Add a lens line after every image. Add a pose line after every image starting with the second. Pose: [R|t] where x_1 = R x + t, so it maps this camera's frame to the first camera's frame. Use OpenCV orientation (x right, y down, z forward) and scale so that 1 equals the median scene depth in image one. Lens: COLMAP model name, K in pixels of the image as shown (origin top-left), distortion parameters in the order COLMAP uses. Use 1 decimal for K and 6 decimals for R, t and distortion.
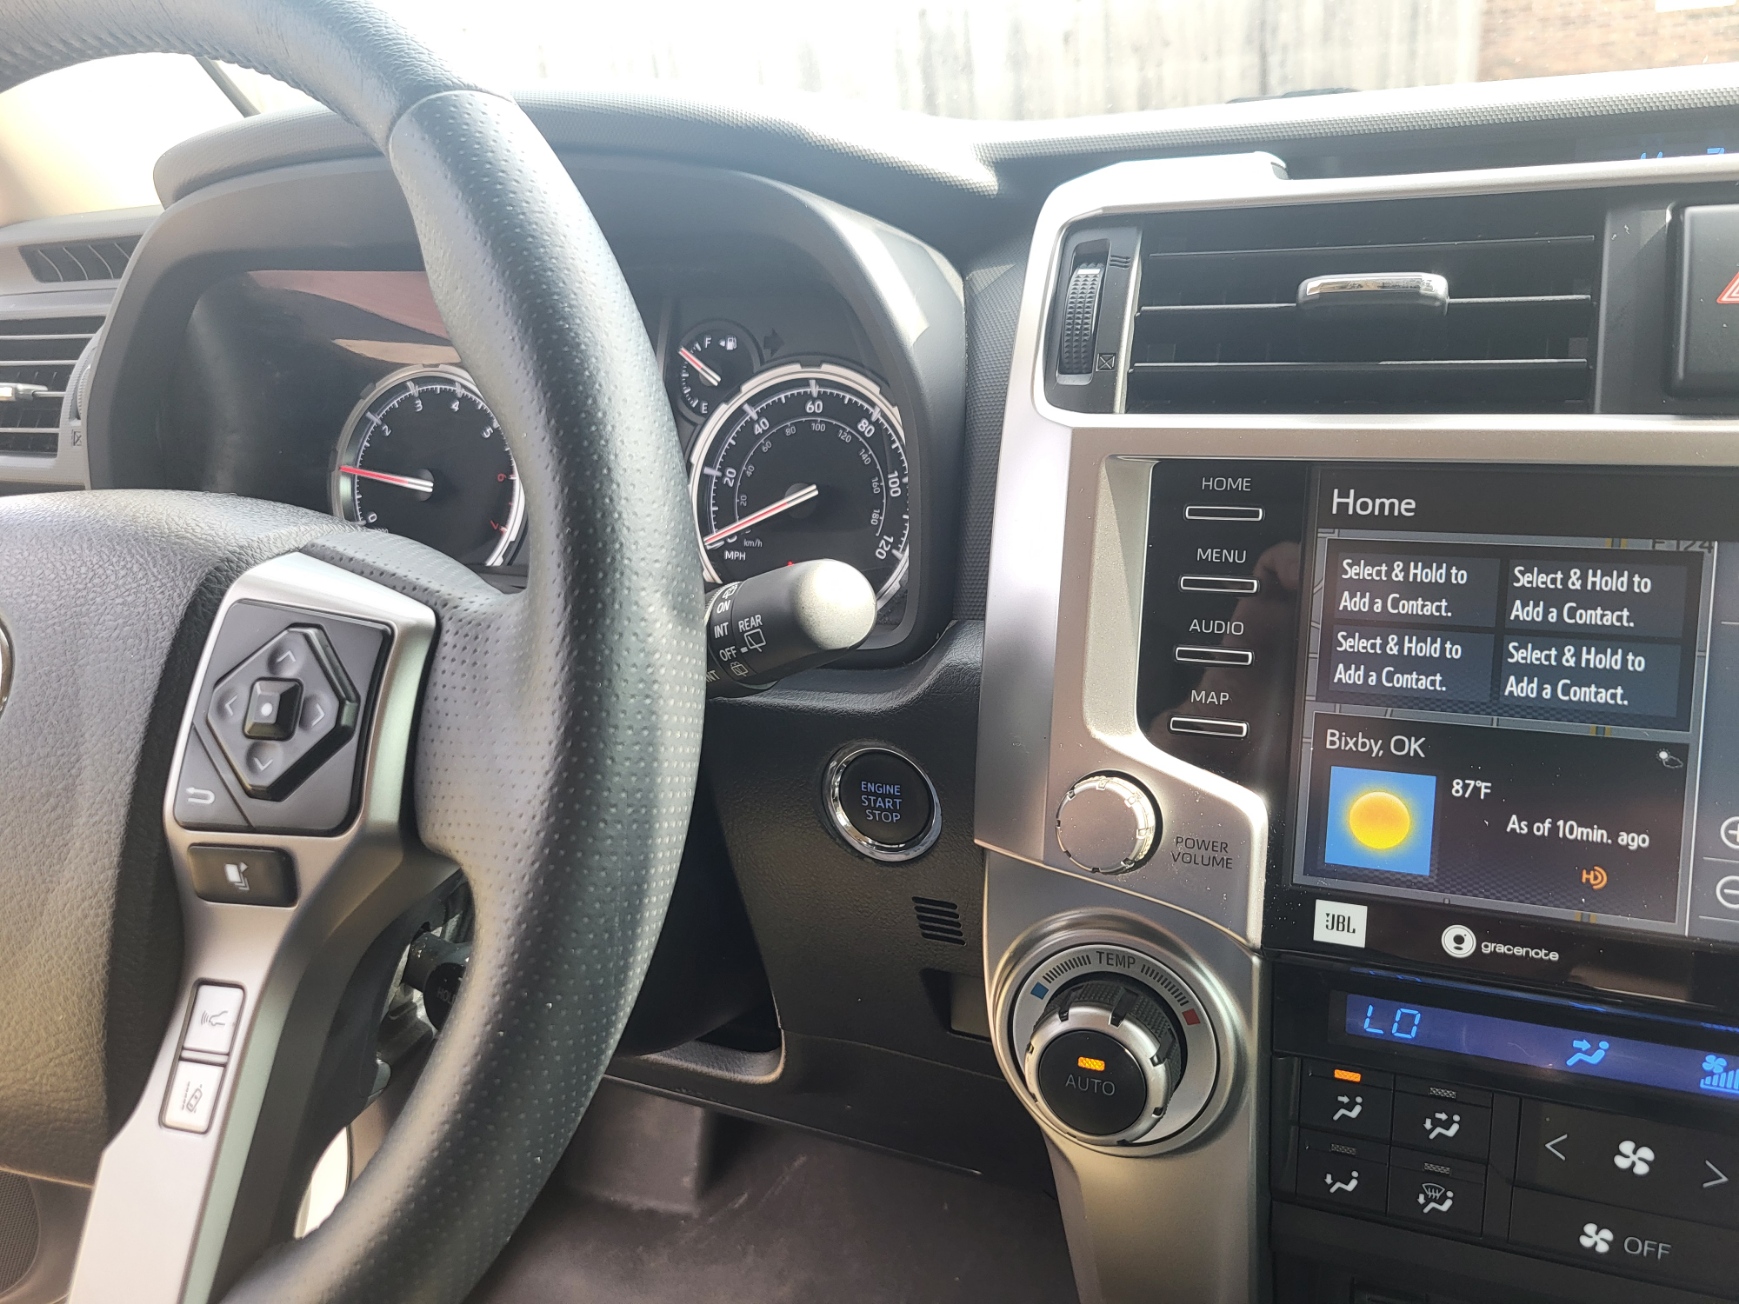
lens RADIAL K [[1390.1, 0, 872.0], [0, 1390.1, 645.5], [0, 0, 1]] dist [0.012641, -0.001583]
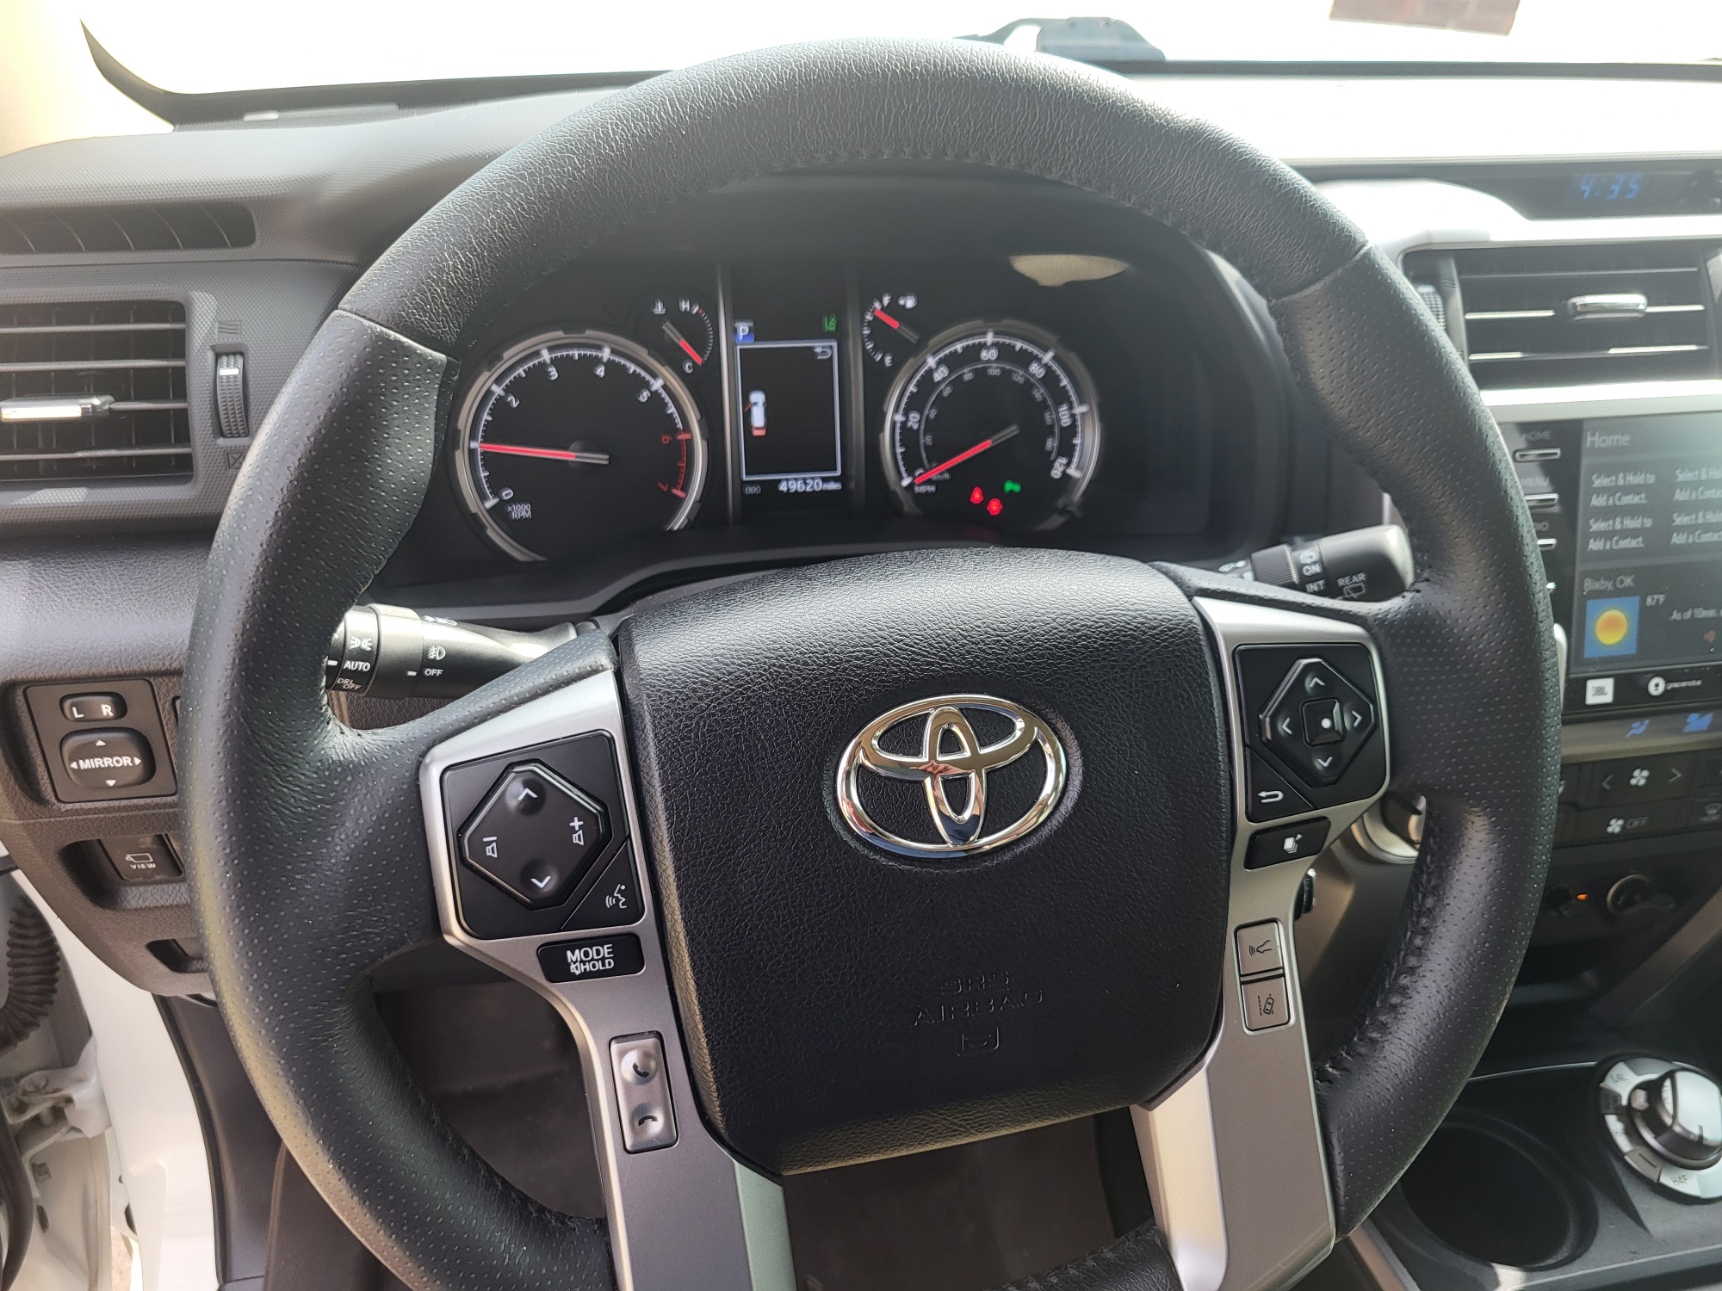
lens RADIAL K [[1376.5, 0, 861.5], [0, 1376.5, 652.6], [0, 0, 1]] dist [0.012641, -0.001583]
pose [[0.823239, -0.212243, 0.526527, -0.811087], [0.109797, 0.969497, 0.219134, -0.198536], [-0.556976, -0.122589, 0.821431, 0.079376]]
